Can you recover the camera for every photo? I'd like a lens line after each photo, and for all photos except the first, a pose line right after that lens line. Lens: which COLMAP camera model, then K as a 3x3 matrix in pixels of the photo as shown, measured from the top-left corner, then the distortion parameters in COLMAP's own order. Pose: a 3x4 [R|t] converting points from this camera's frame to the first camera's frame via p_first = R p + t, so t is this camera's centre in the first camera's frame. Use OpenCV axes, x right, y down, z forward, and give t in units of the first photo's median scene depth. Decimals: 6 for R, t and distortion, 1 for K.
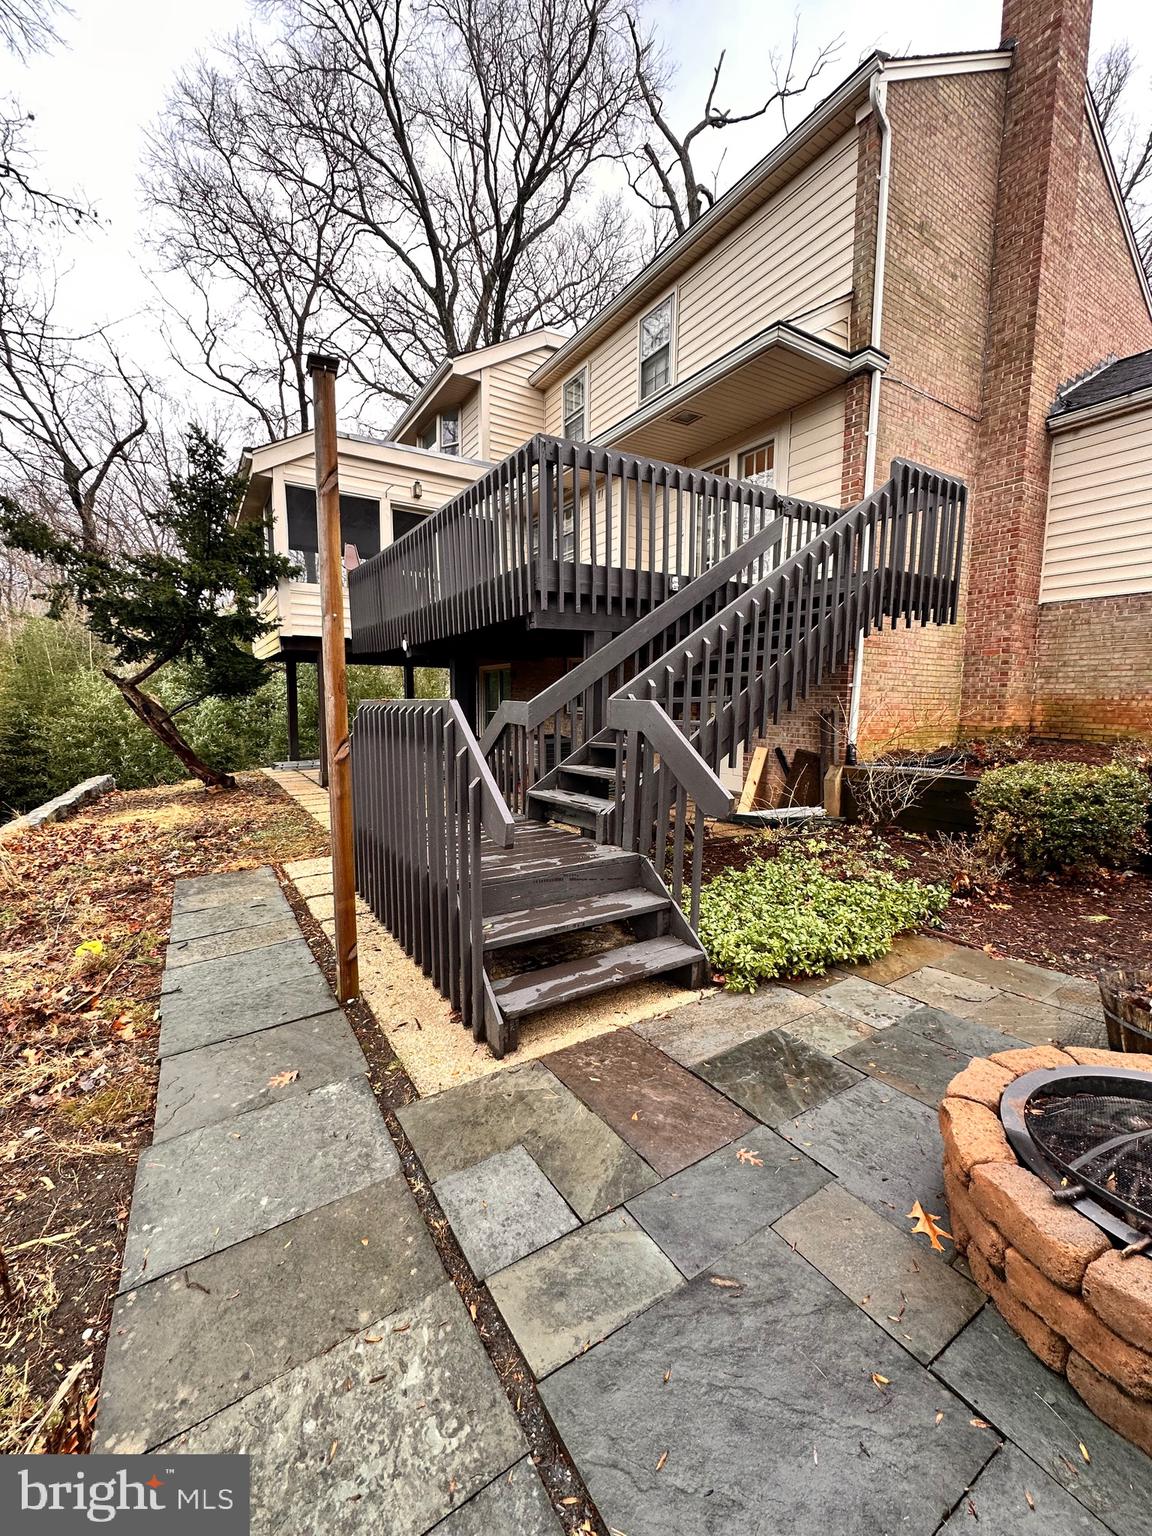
lens RADIAL K [[614.4, 0, 576.2], [0, 614.4, 772.1], [0, 0, 1]] dist [-0.005019, 0.000828]
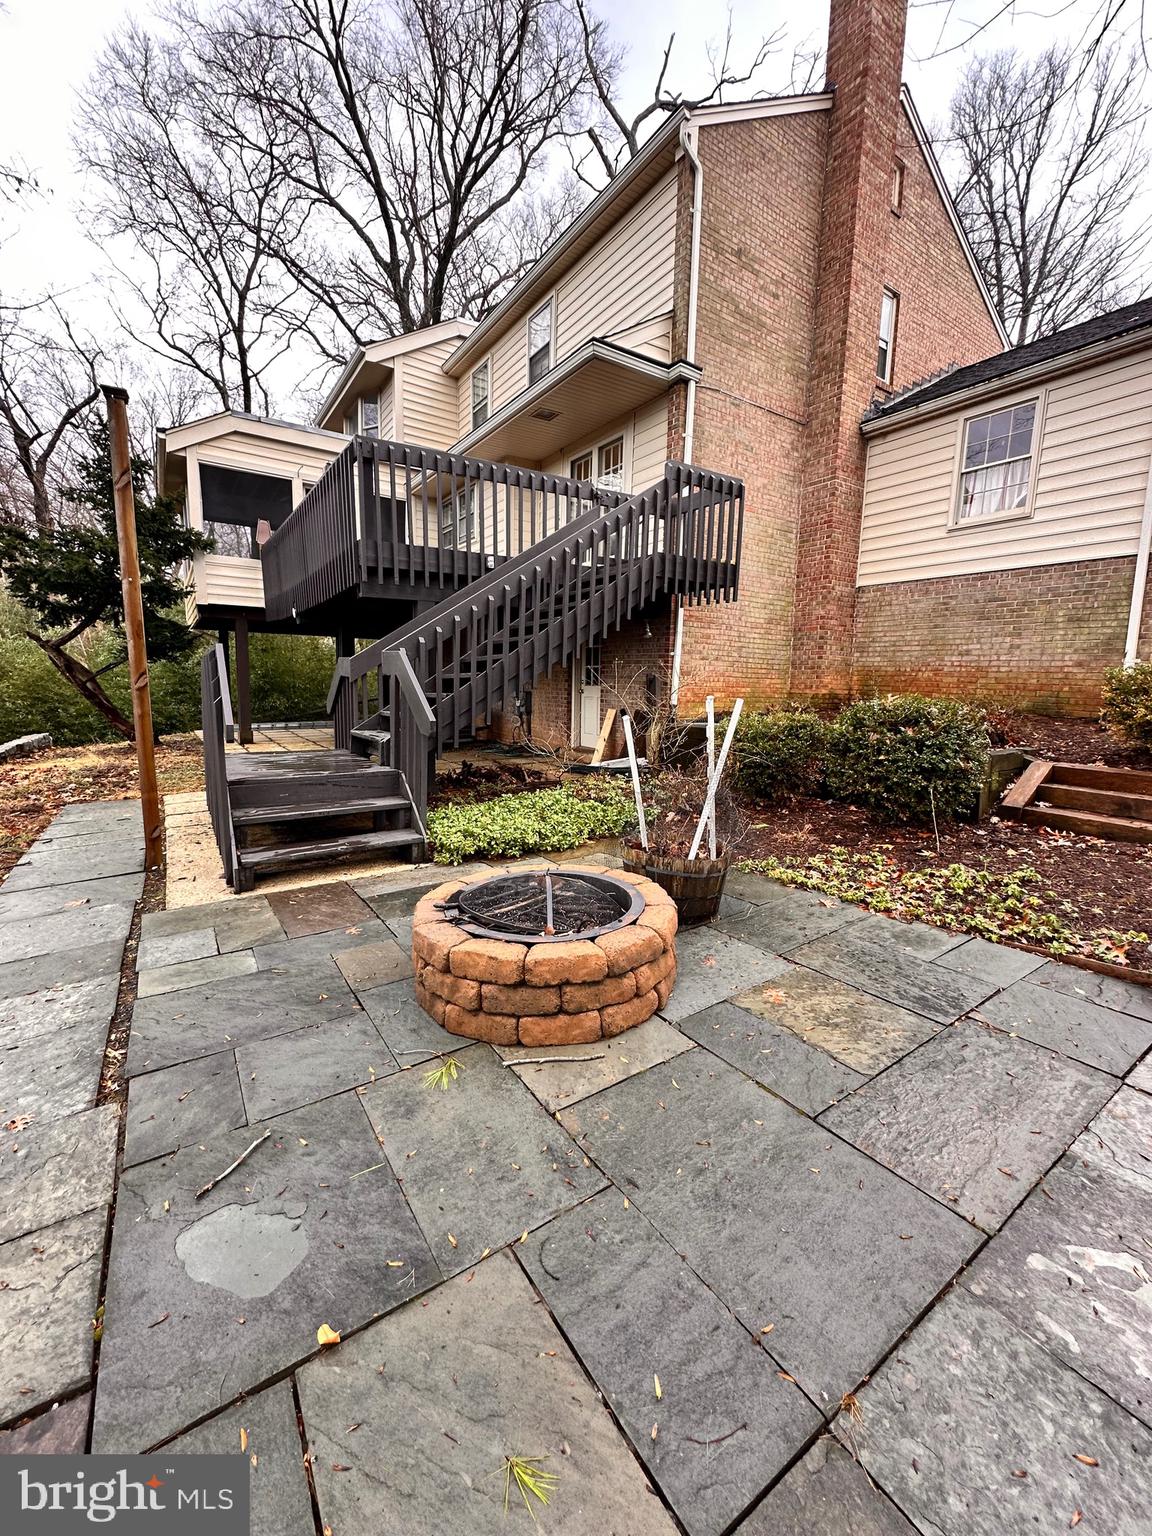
lens RADIAL K [[614.4, 0, 577.1], [0, 614.4, 771.7], [0, 0, 1]] dist [-0.005019, 0.000828]
pose [[0.999525, 0.011175, 0.028705, 0.203397], [-0.012067, 0.999443, 0.031109, 0.041685], [-0.028342, -0.031440, 0.999104, -0.144167]]
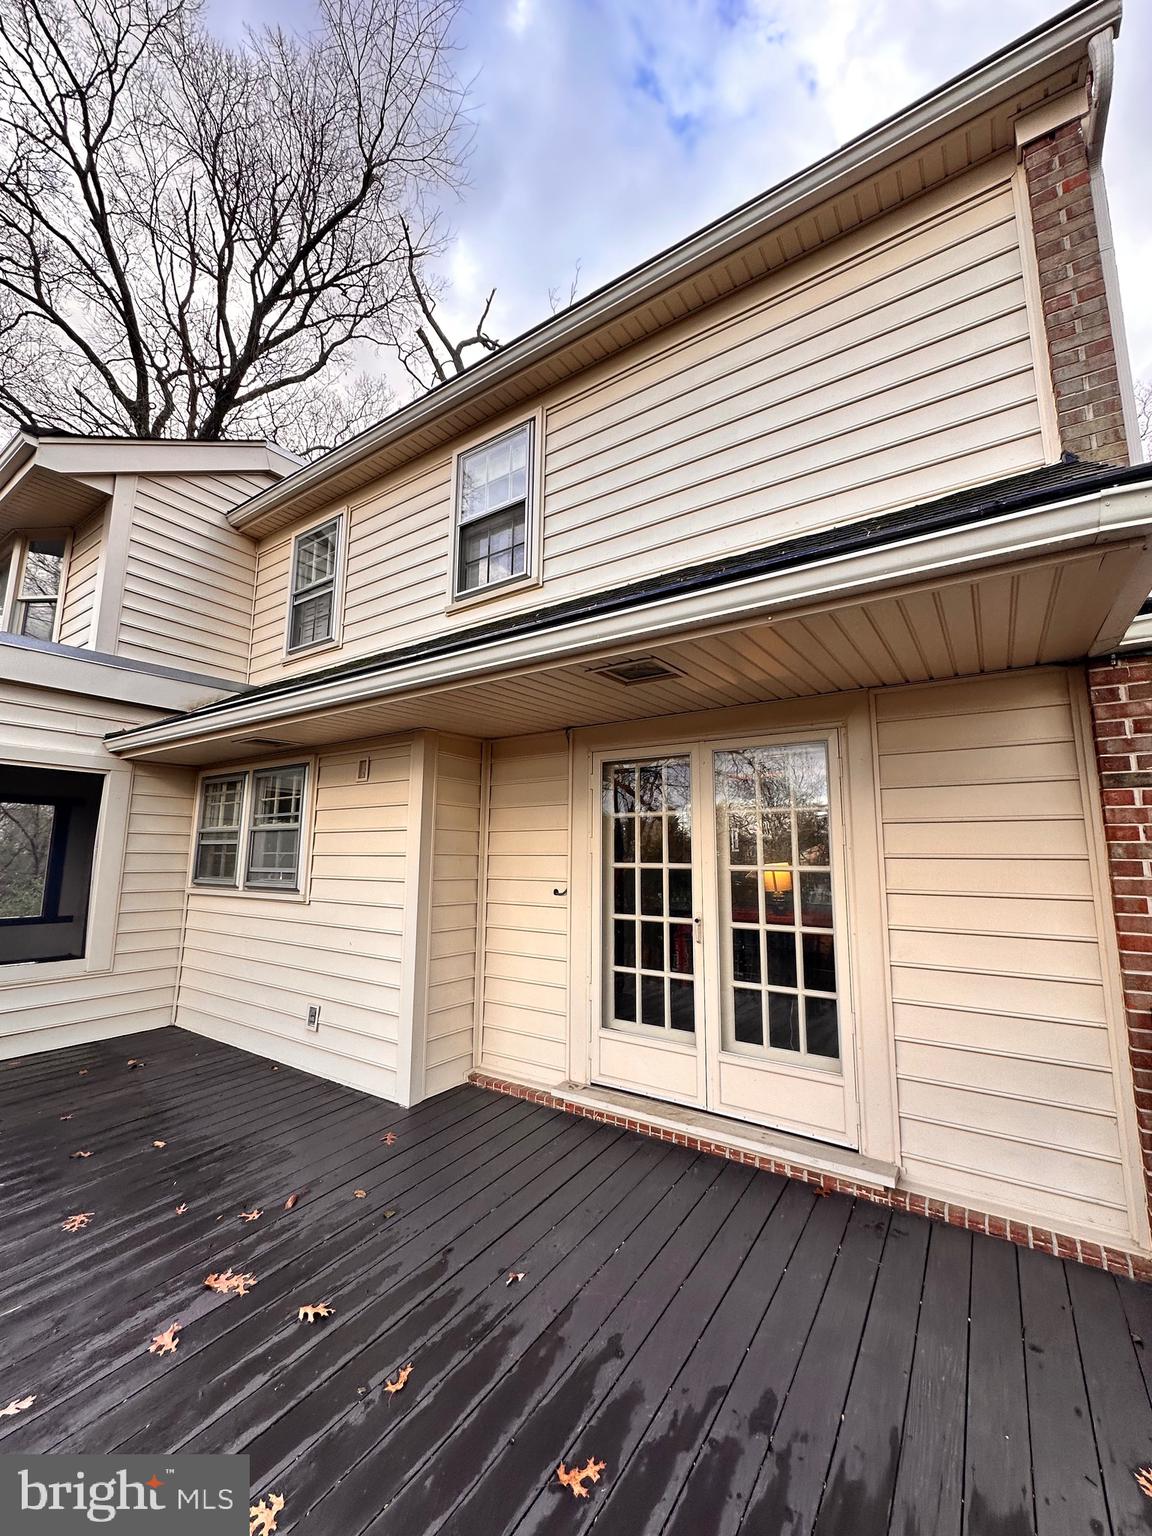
lens RADIAL K [[614.4, 0, 577.1], [0, 614.4, 772.6], [0, 0, 1]] dist [-0.005019, 0.000828]
pose [[0.915353, 0.055159, 0.398857, 0.003709], [0.045095, 0.970298, -0.237674, -0.414000], [-0.400119, 0.235542, 0.885677, 0.672018]]
